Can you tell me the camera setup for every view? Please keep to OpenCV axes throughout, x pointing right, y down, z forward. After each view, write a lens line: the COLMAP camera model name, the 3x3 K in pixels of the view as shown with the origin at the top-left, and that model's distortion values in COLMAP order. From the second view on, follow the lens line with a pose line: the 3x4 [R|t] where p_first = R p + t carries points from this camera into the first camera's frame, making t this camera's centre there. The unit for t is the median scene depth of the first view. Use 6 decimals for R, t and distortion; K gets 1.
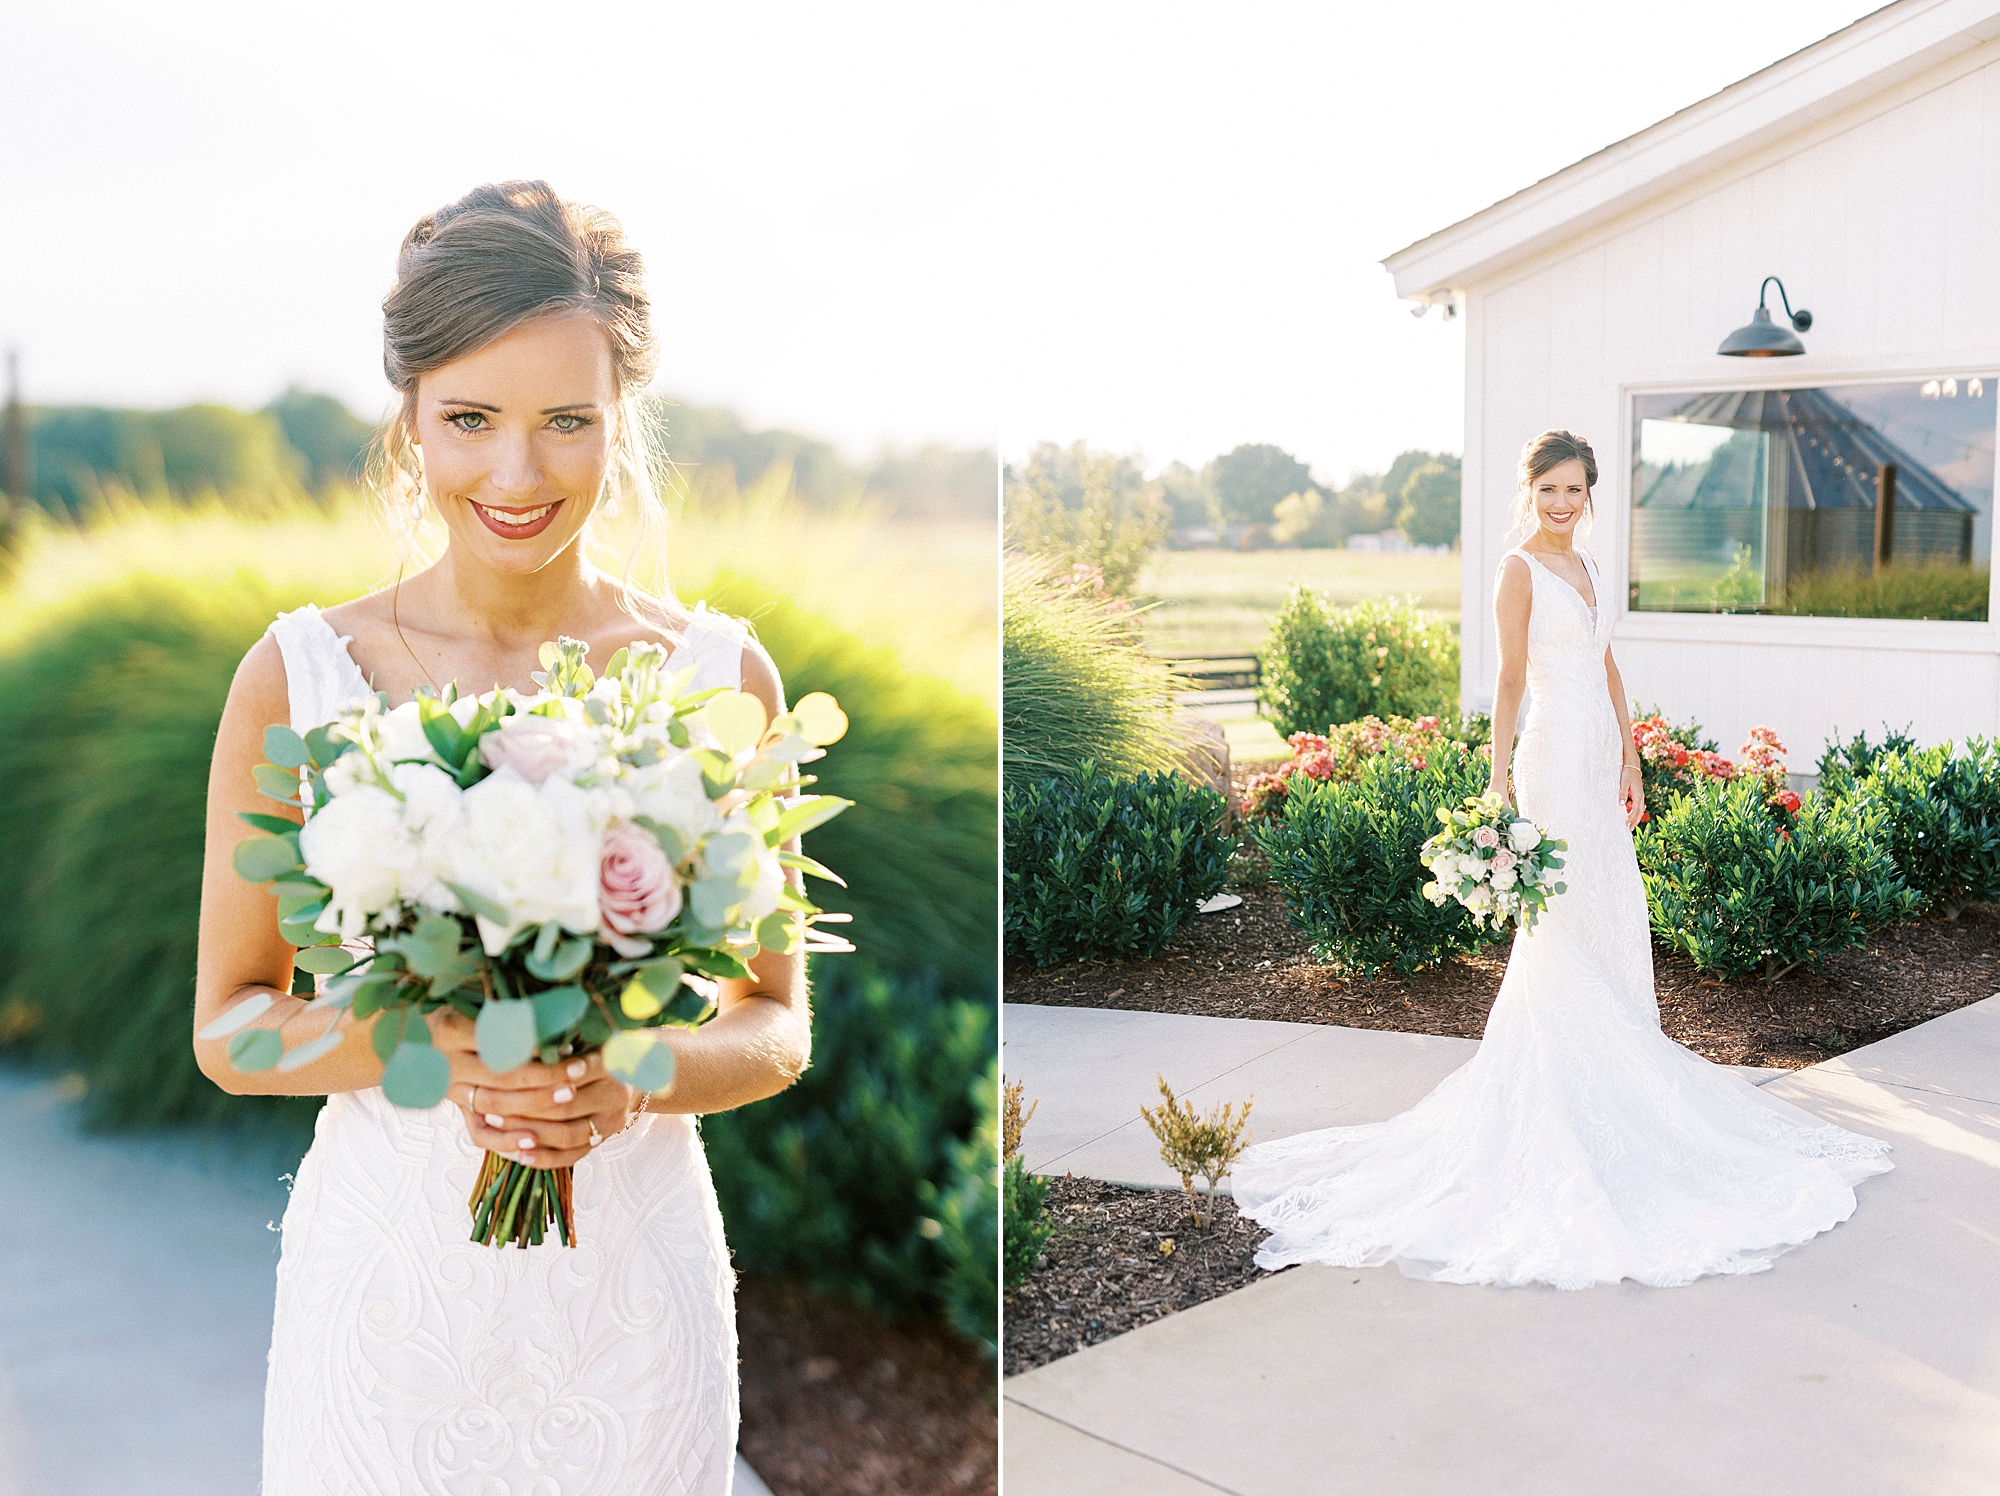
lens RADIAL K [[3224.9, 0, 1000.0], [0, 3224.9, 748.0], [0, 0, 1]] dist [-0.163839, 0.253005]
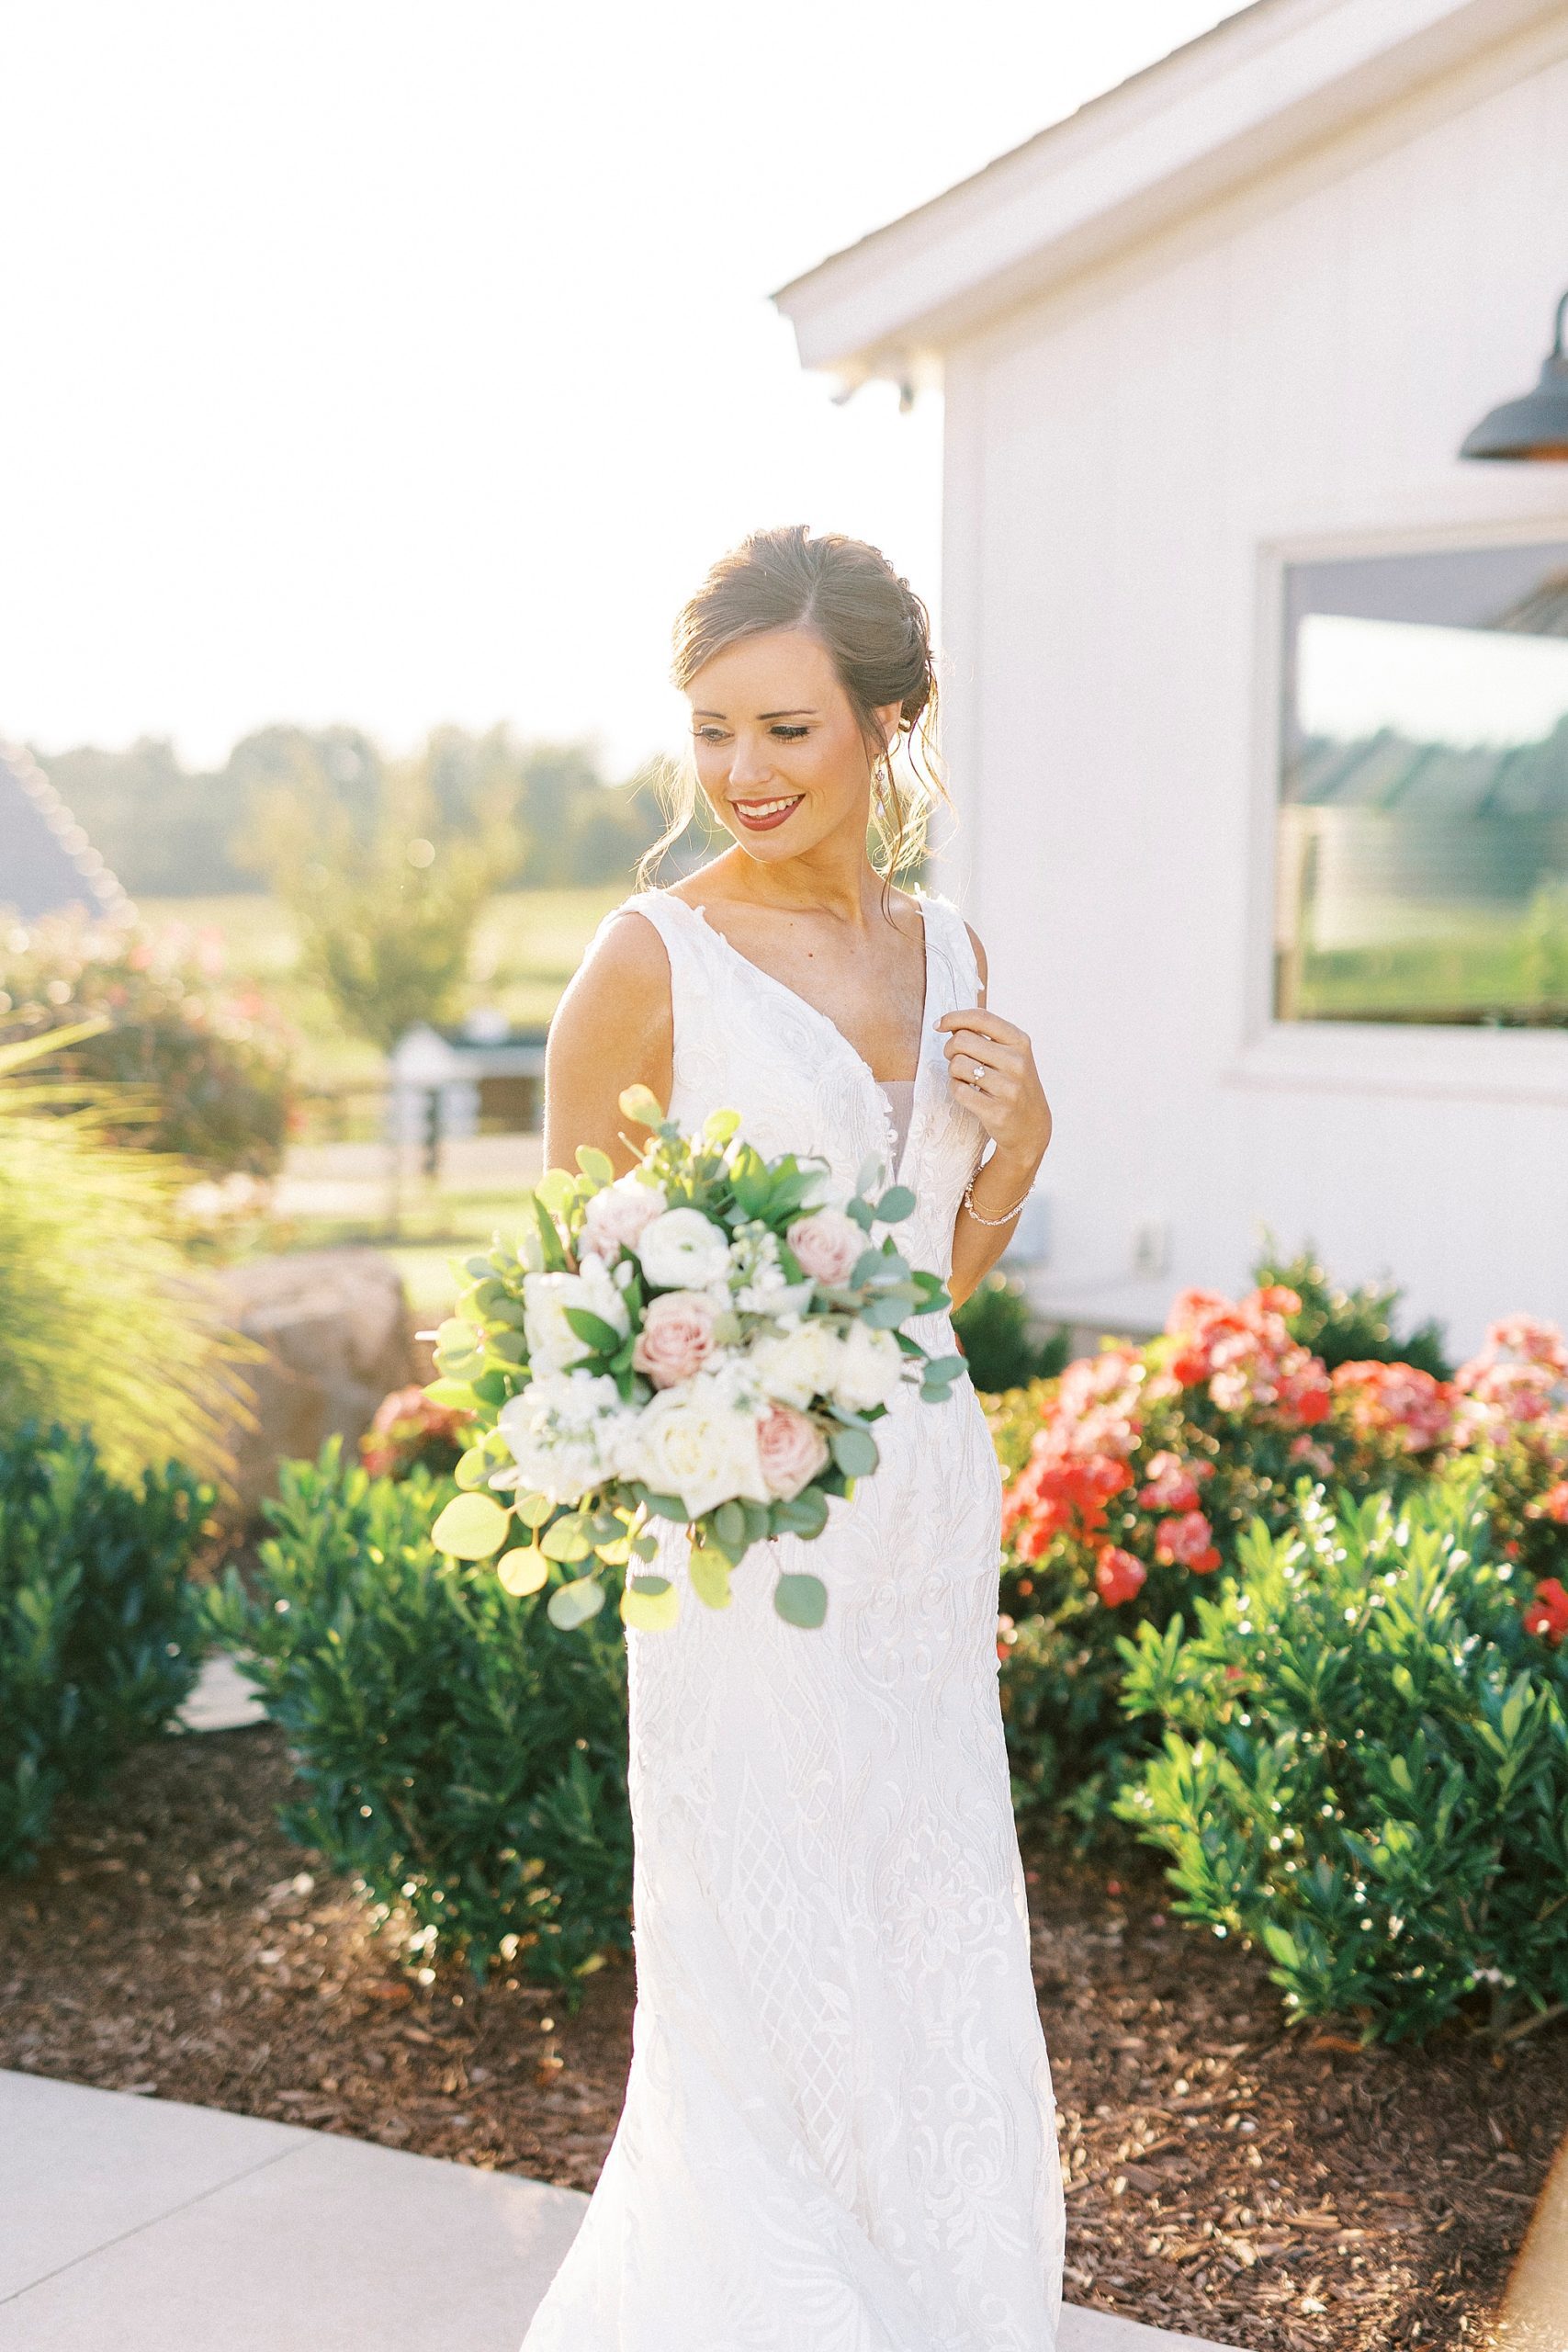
lens RADIAL K [[2959.8, 0, 783.6], [0, 2959.8, 1086.1], [0, 0, 1]] dist [-0.086091, -0.020250]
pose [[0.995915, -0.003643, -0.090223, 0.187244], [0.004196, 0.999974, 0.005942, -0.041105], [0.090199, -0.006297, 0.995904, 0.647848]]
